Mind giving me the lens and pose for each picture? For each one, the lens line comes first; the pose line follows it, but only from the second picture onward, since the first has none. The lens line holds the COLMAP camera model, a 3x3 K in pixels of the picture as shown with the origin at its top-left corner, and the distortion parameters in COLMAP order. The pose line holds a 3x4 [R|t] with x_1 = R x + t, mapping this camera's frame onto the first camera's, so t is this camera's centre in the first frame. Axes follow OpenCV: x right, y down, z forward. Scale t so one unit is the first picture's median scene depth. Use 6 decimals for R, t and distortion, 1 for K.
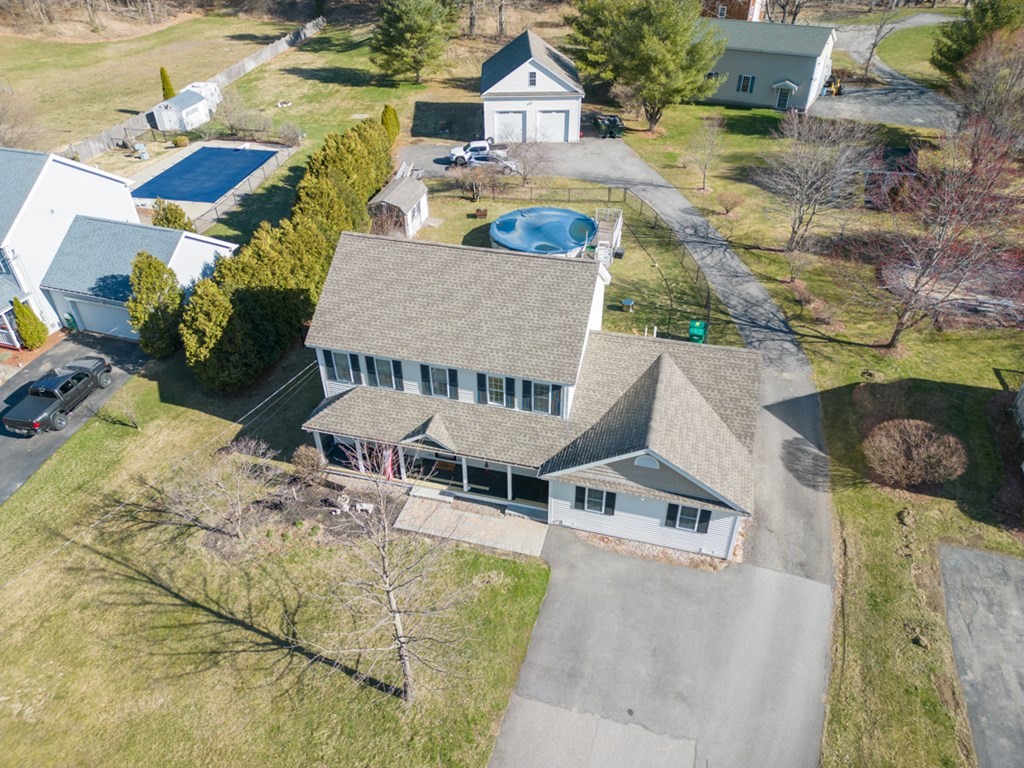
lens RADIAL K [[715.5, 0, 511.4], [0, 715.5, 383.1], [0, 0, 1]] dist [0.059368, -0.046533]
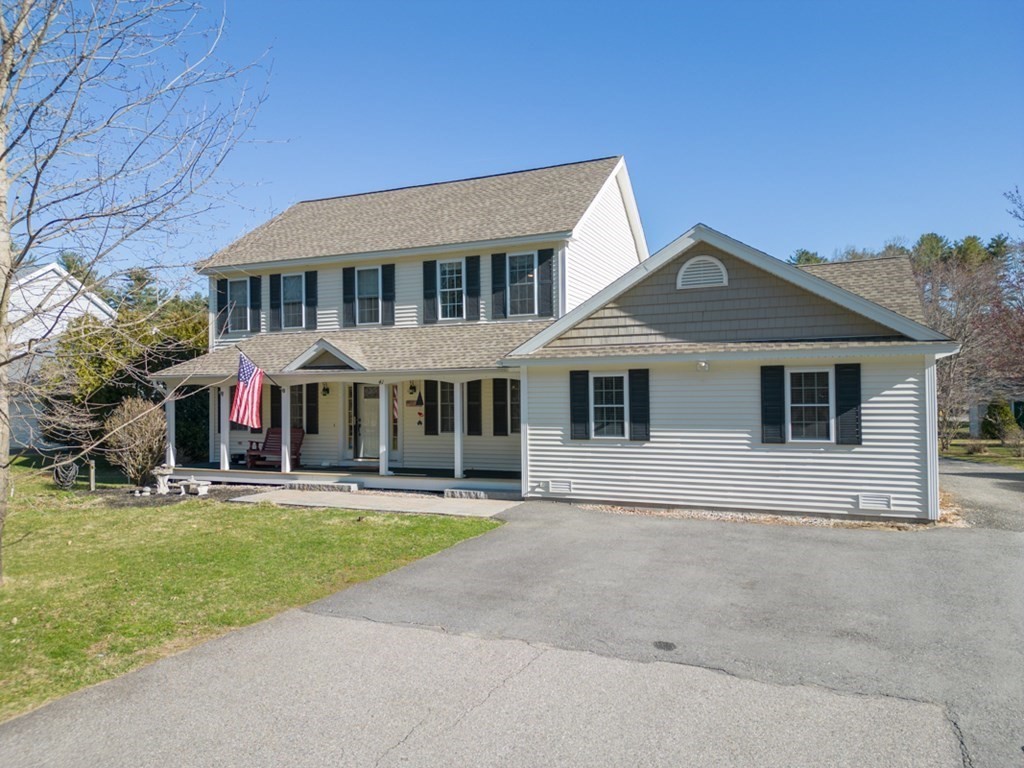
lens RADIAL K [[715.5, 0, 515.2], [0, 715.5, 388.7], [0, 0, 1]] dist [0.059368, -0.046533]
pose [[0.990222, -0.002420, -0.139481, 0.117980], [-0.081629, 0.800754, -0.593405, 0.438079], [0.113126, 0.598988, 0.792727, 0.577214]]
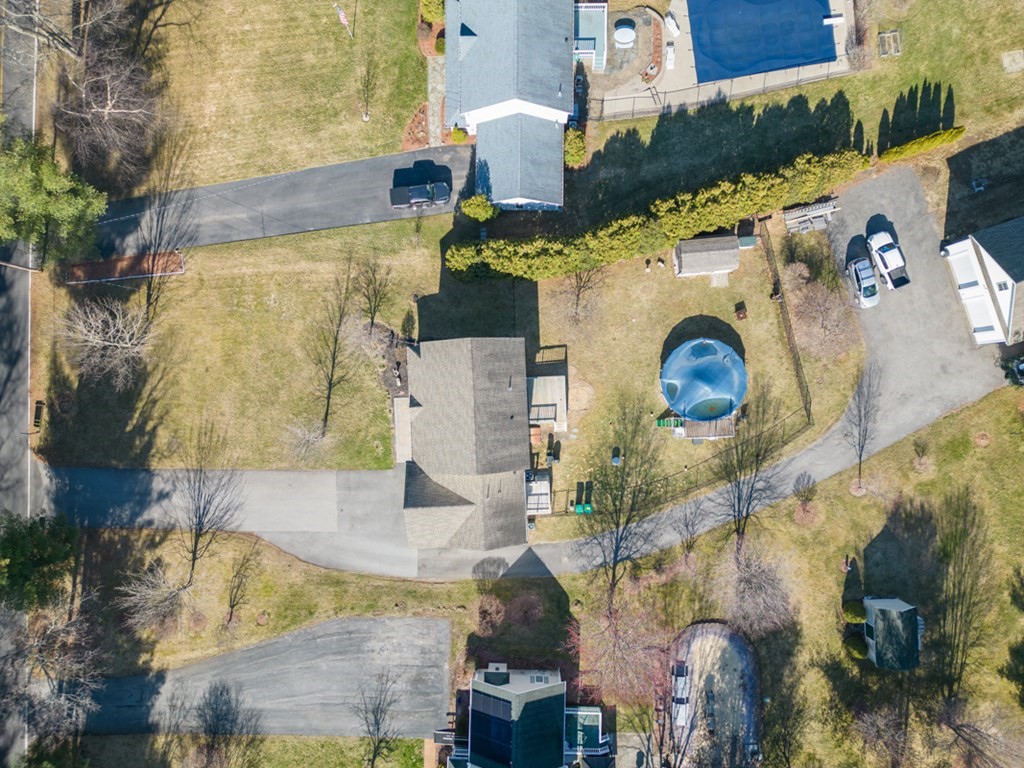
lens RADIAL K [[715.5, 0, 511.7], [0, 715.5, 380.6], [0, 0, 1]] dist [0.059368, -0.046533]
pose [[0.303032, 0.952971, -0.004294, -0.094424], [-0.548562, 0.178116, 0.816918, -1.951442], [0.779264, -0.245197, 0.576738, -0.020885]]
